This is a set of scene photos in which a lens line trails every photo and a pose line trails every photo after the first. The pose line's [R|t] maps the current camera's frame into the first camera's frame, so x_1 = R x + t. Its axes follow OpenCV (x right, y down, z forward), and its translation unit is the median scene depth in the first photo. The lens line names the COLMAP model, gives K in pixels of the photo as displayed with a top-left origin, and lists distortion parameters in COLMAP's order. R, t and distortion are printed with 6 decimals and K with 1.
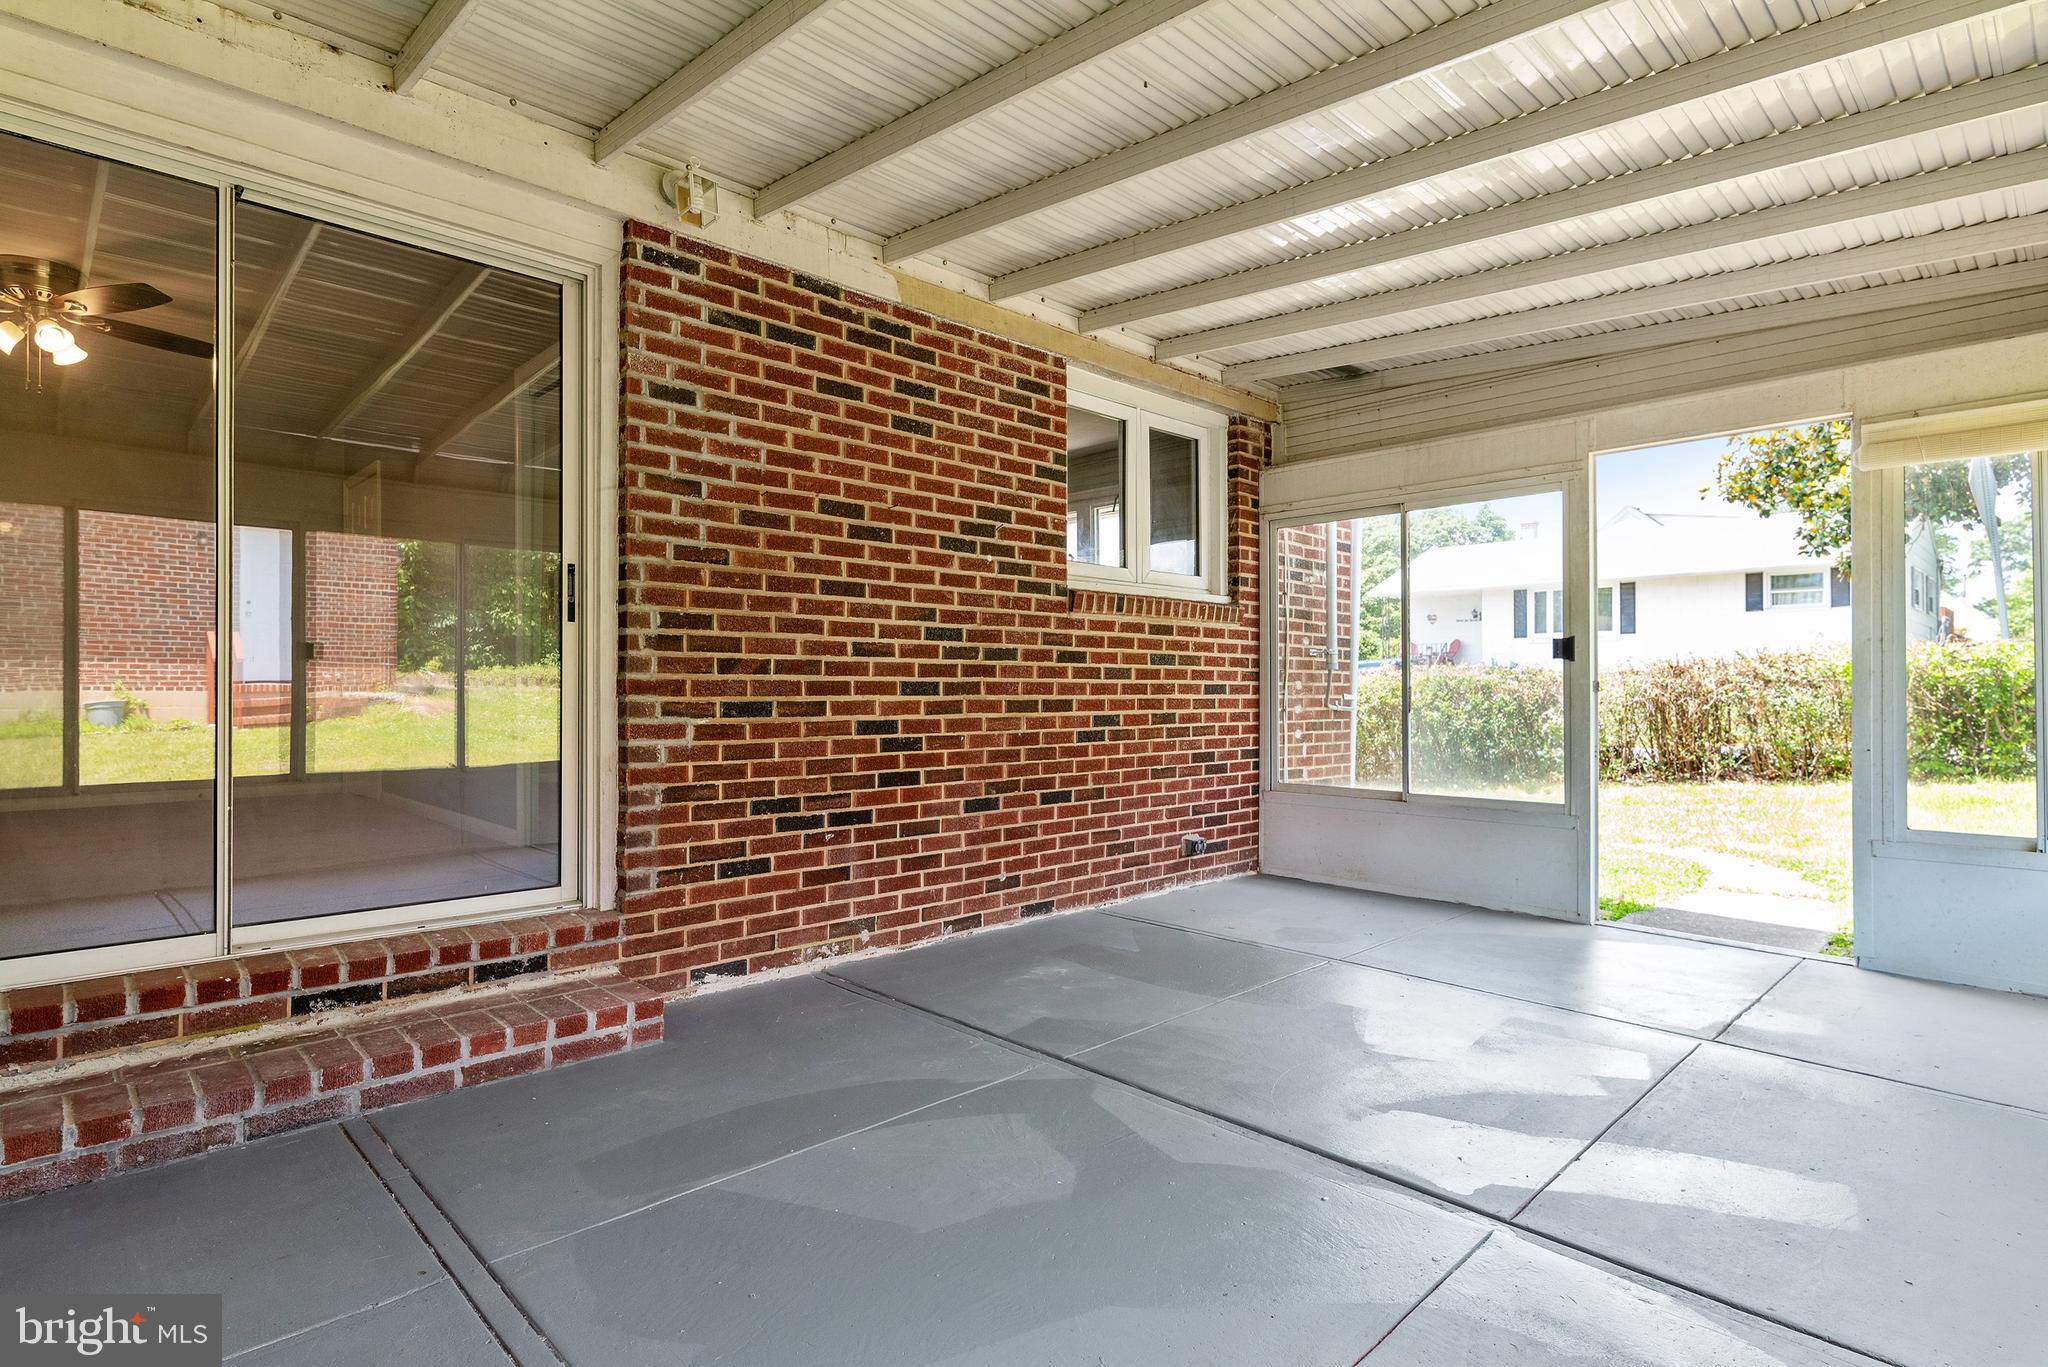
lens RADIAL K [[1051.3, 0, 1054.1], [0, 1051.3, 681.3], [0, 0, 1]] dist [0.000629, 0.000224]
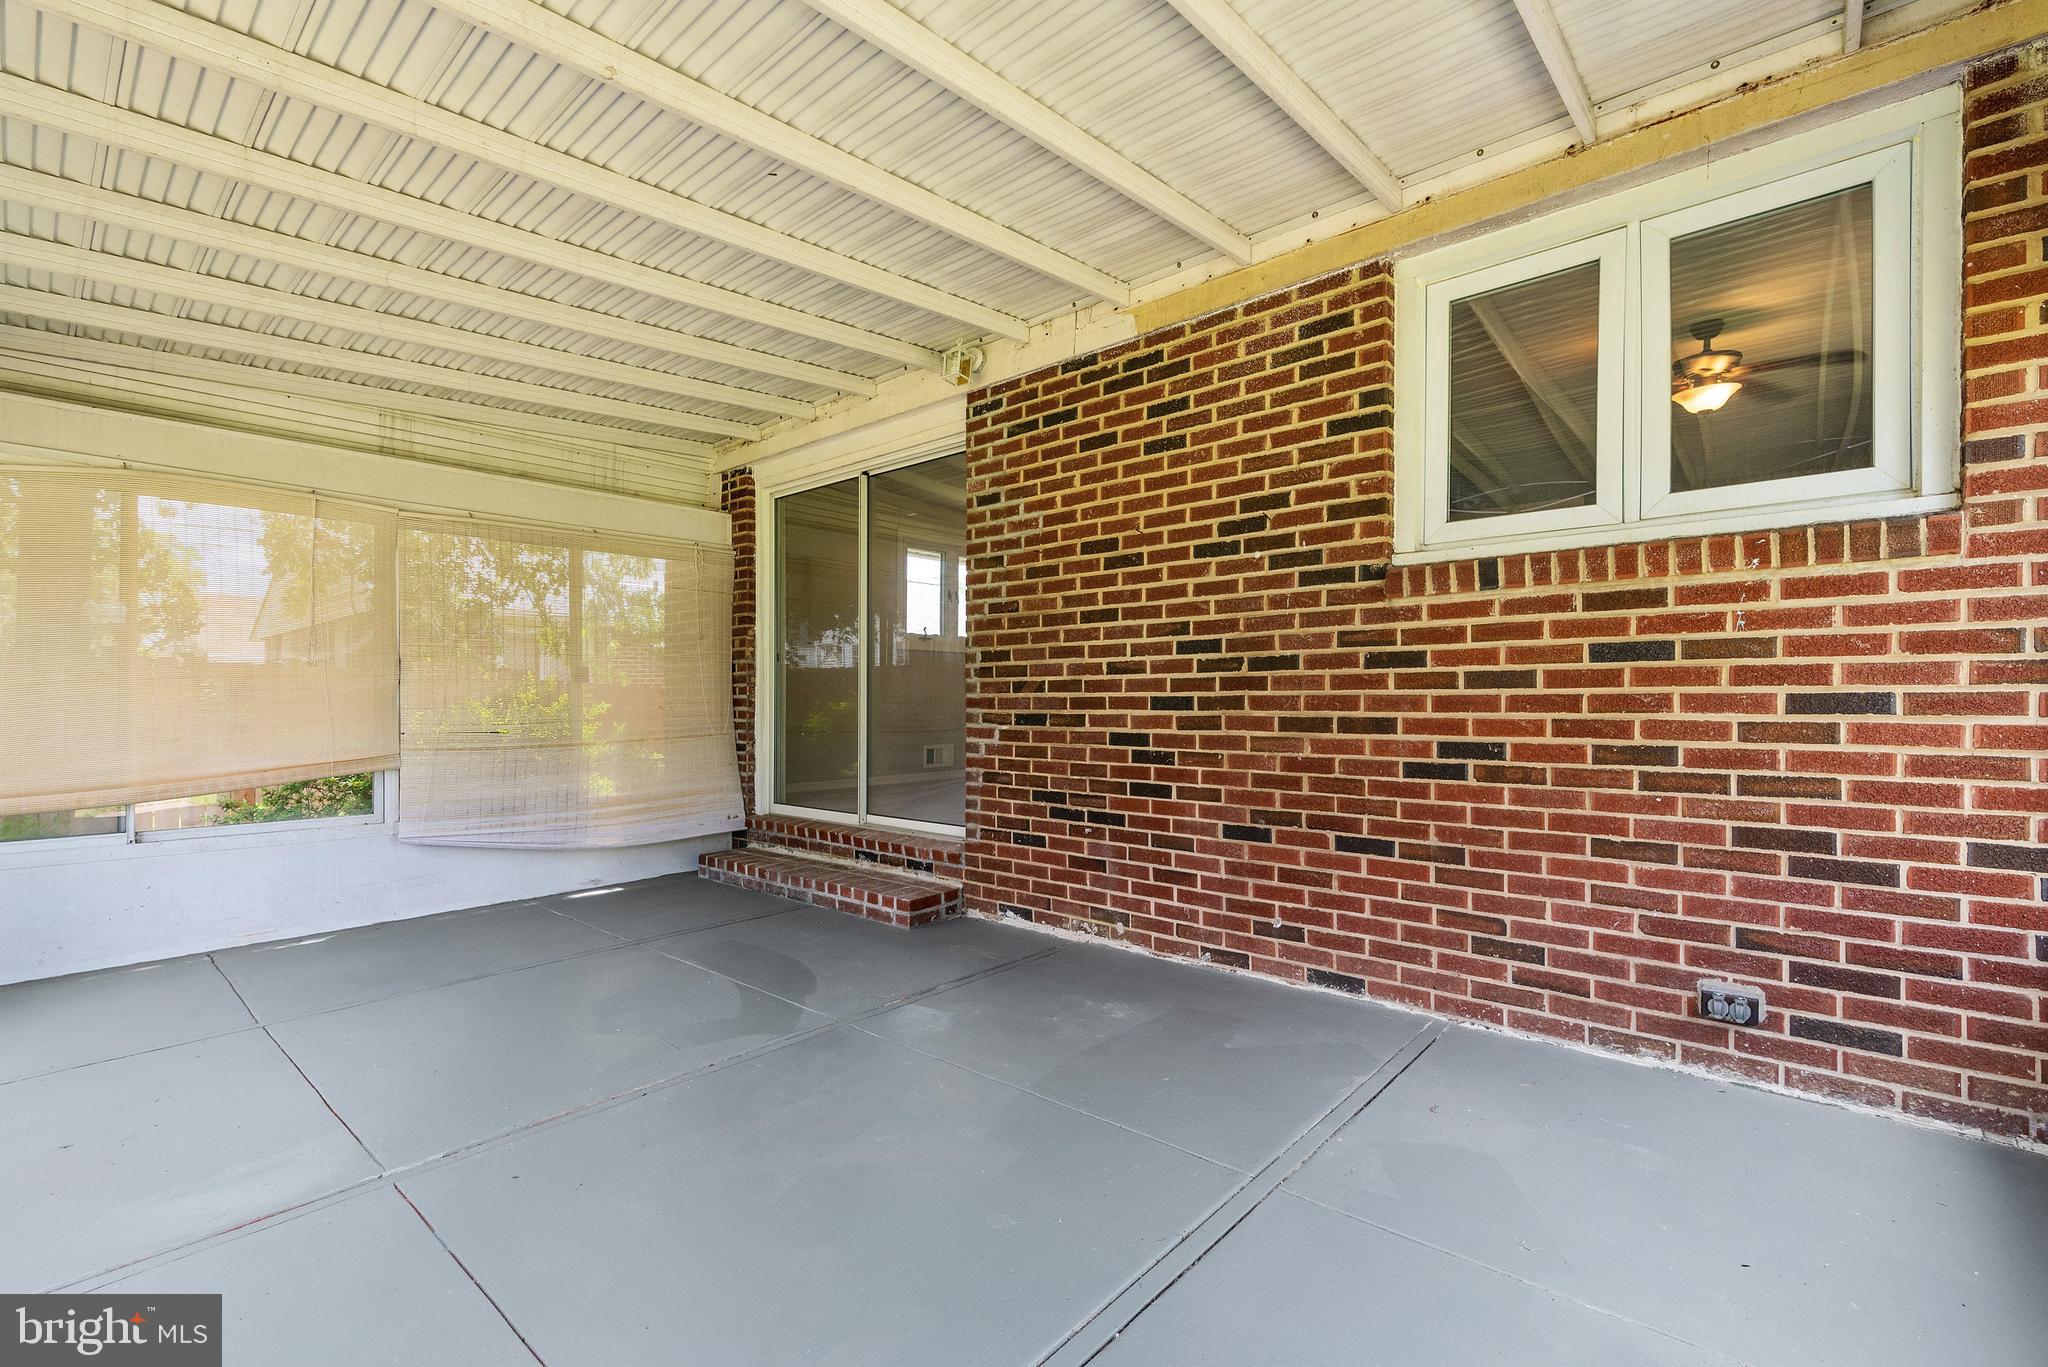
lens RADIAL K [[895.0, 0, 1038.0], [0, 895.0, 699.6], [0, 0, 1]] dist [0.002875, 0.000131]
pose [[0.064035, -0.003096, -0.997943, 0.729623], [0.010399, 0.999943, -0.002435, 0.004072], [0.997893, -0.010221, 0.064064, 0.832185]]
